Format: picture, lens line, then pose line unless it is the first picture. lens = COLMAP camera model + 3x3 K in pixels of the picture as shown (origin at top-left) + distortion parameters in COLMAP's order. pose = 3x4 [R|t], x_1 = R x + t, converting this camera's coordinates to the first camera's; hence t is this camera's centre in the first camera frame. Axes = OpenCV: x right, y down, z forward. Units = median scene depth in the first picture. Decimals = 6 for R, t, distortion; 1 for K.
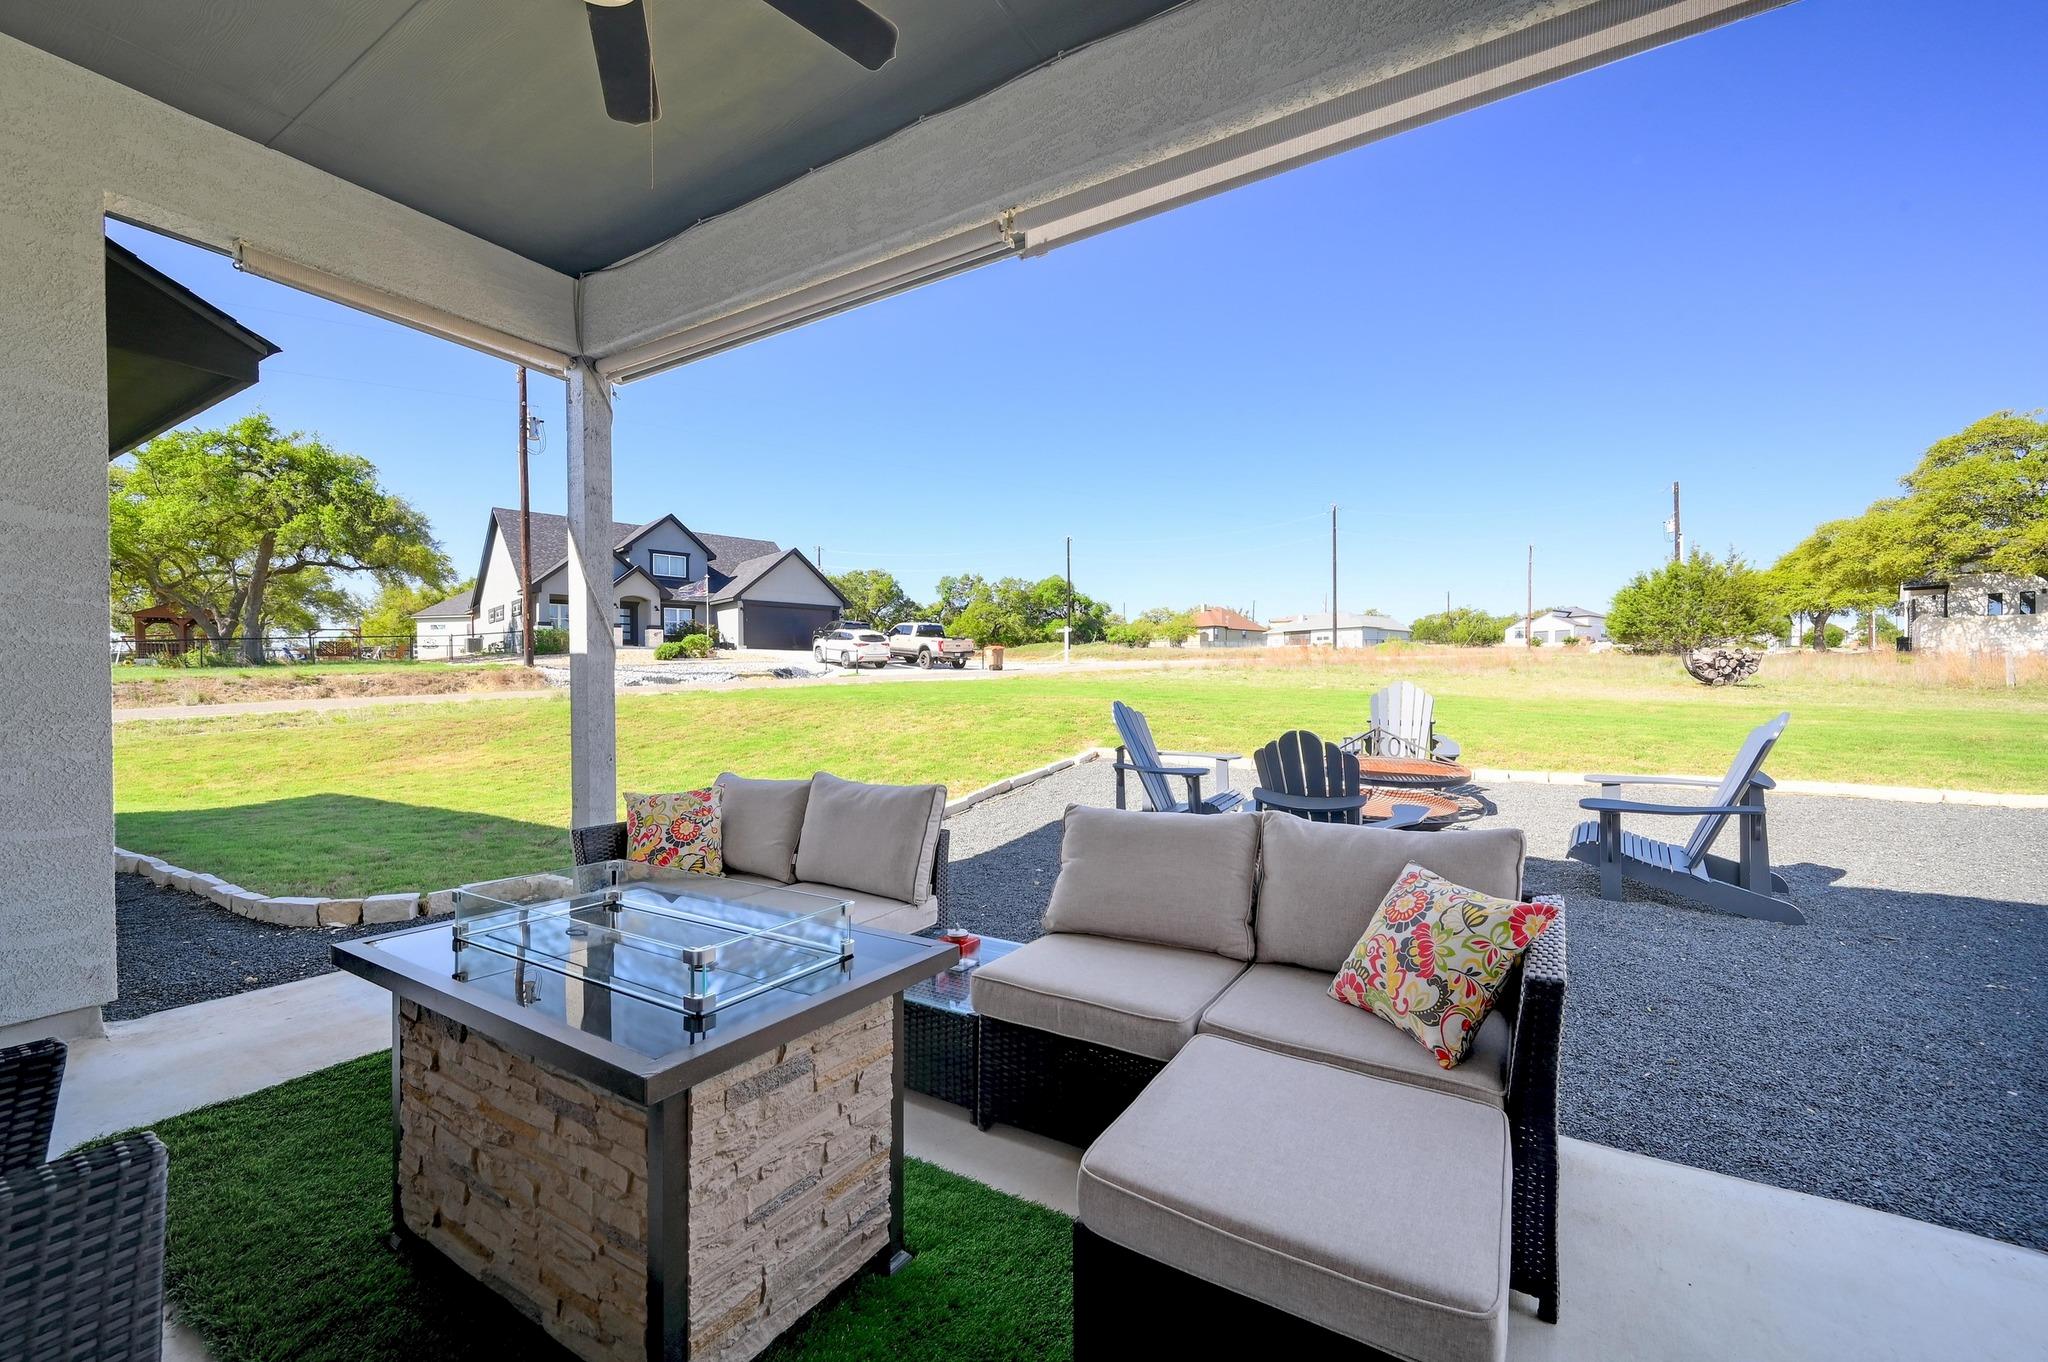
lens RADIAL K [[821.5, 0, 1023.8], [0, 821.5, 685.6], [0, 0, 1]] dist [-0.002645, -0.000291]
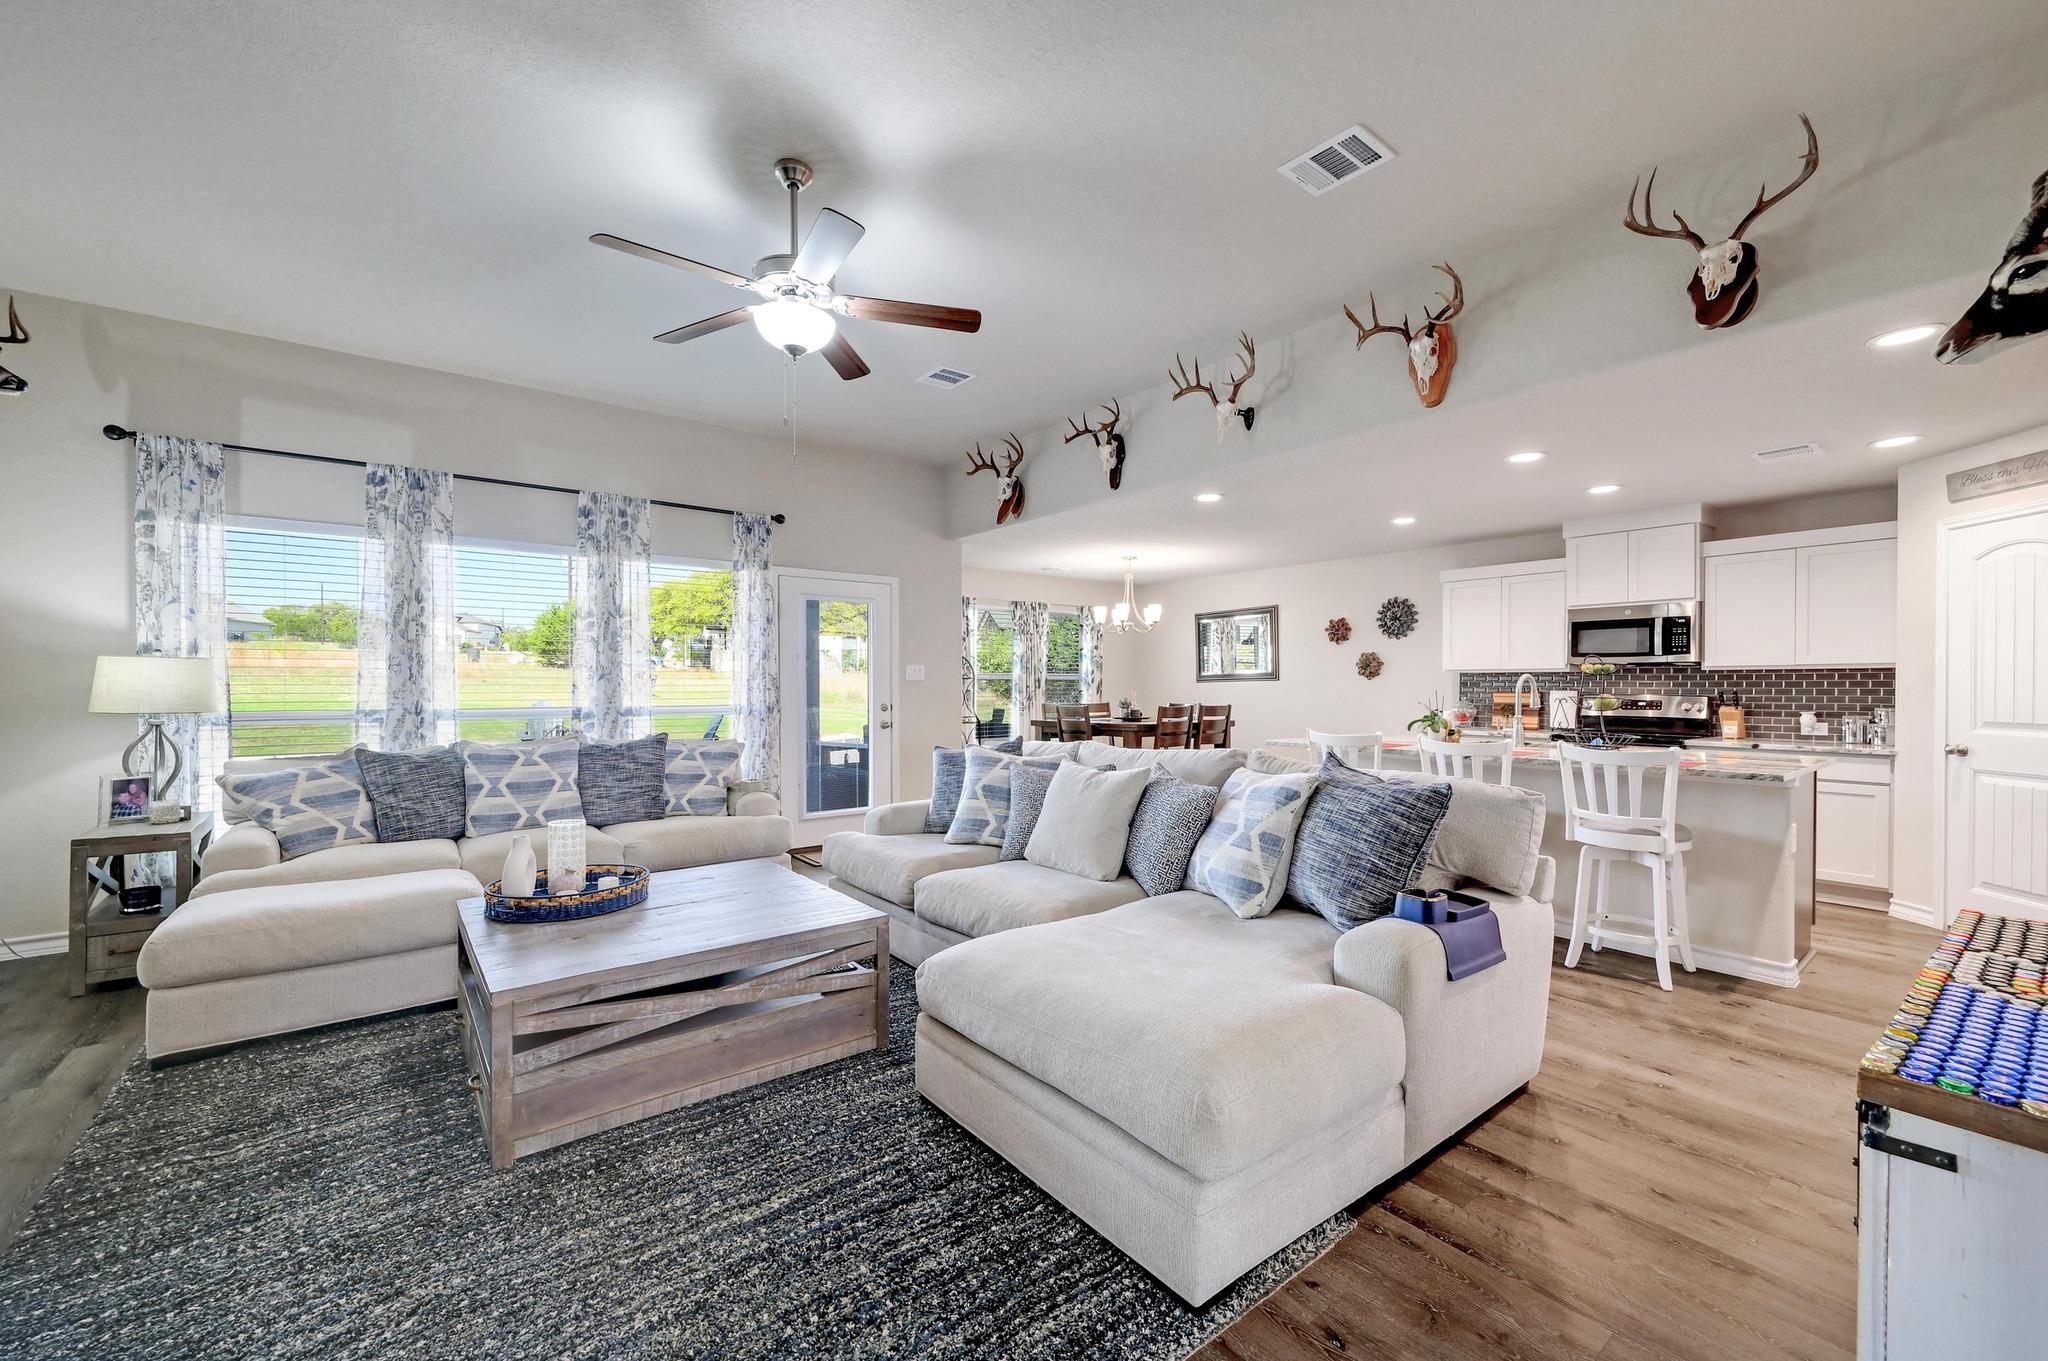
lens RADIAL K [[821.5, 0, 1025.7], [0, 821.5, 687.5], [0, 0, 1]] dist [-0.002645, -0.000291]
pose [[0.361414, 0.005347, 0.932390, -0.162011], [-0.004182, 0.999983, -0.004113, -0.004240], [-0.932396, -0.002413, 0.361431, -0.130106]]
